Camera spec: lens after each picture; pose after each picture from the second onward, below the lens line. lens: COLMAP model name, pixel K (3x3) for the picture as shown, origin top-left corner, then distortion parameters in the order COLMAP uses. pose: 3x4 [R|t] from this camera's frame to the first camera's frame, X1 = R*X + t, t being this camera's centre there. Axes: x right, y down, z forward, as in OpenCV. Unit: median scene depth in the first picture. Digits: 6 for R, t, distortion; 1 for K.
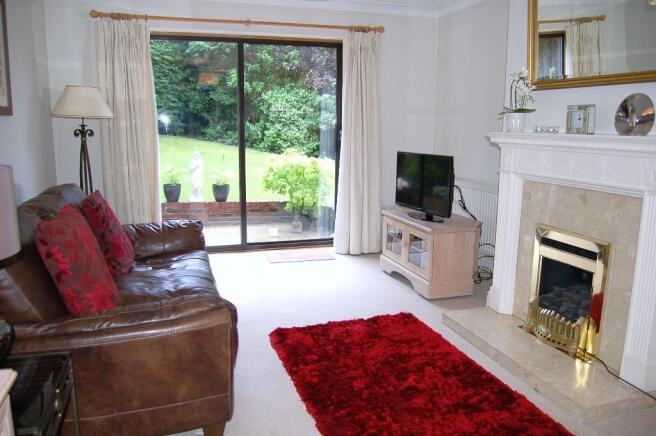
lens RADIAL K [[504.6, 0, 328.0], [0, 504.6, 218.0], [0, 0, 1]] dist [-0.082609, 0.035500]
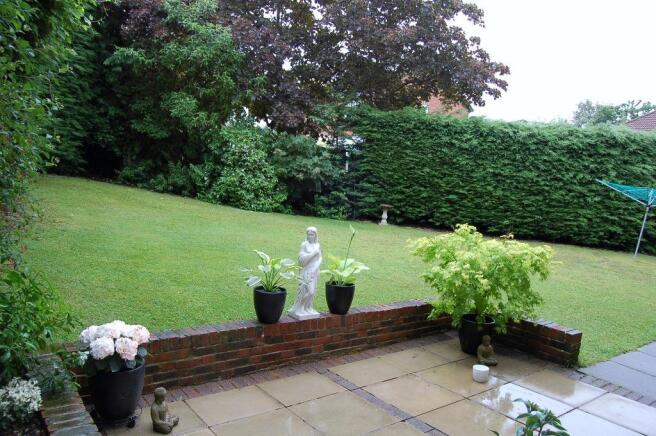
lens RADIAL K [[504.6, 0, 328.0], [0, 504.6, 218.0], [0, 0, 1]] dist [-0.082609, 0.035500]
pose [[0.942152, 0.012799, 0.334940, -0.223428], [0.013245, 0.997069, -0.075358, -0.052426], [-0.334923, 0.075435, 0.939221, 0.239961]]
